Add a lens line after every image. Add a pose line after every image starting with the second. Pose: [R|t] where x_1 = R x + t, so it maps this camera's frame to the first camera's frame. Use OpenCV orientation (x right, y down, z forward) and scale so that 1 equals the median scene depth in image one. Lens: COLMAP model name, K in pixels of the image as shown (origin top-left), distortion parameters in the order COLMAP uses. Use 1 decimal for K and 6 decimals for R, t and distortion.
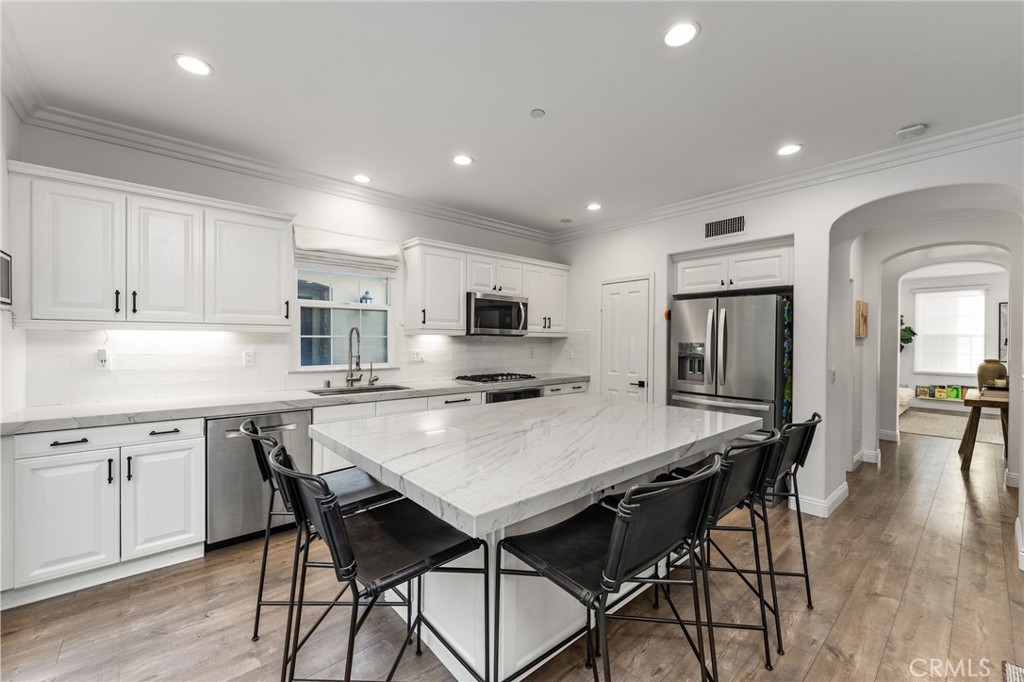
lens RADIAL K [[400.9, 0, 473.6], [0, 400.9, 344.1], [0, 0, 1]] dist [-0.012216, 0.000009]
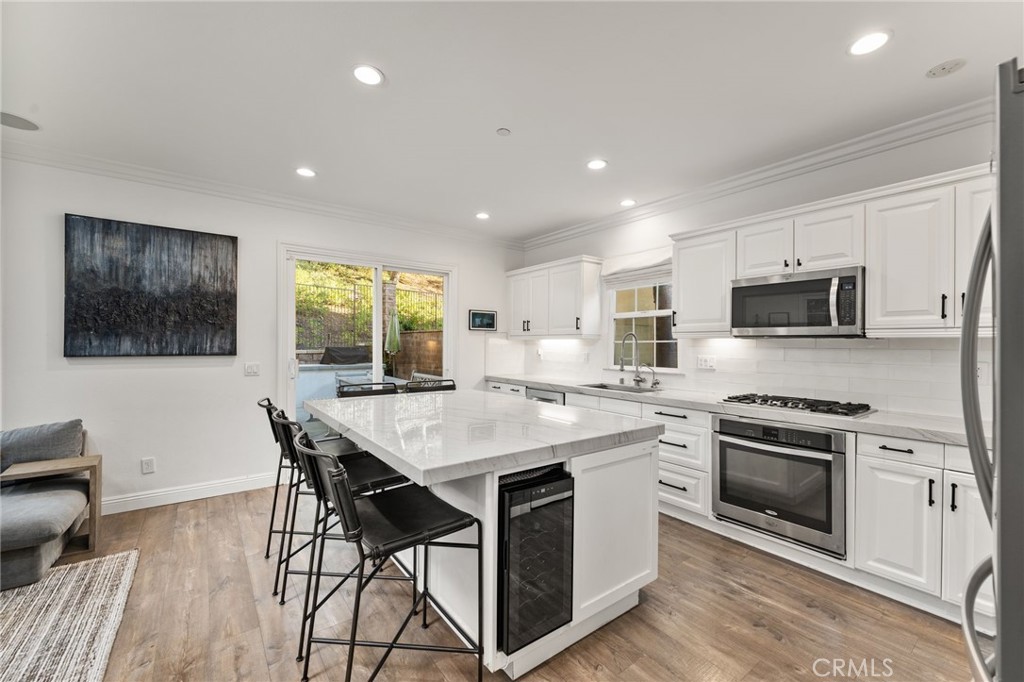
lens RADIAL K [[411.4, 0, 512.0], [0, 411.4, 341.0], [0, 0, 1]] dist [0.000290, 0.000097]
pose [[-0.025476, -0.014265, -0.999574, 0.763829], [-0.016735, 0.999764, -0.013841, 0.001278], [0.999535, 0.016375, -0.025709, 0.602234]]
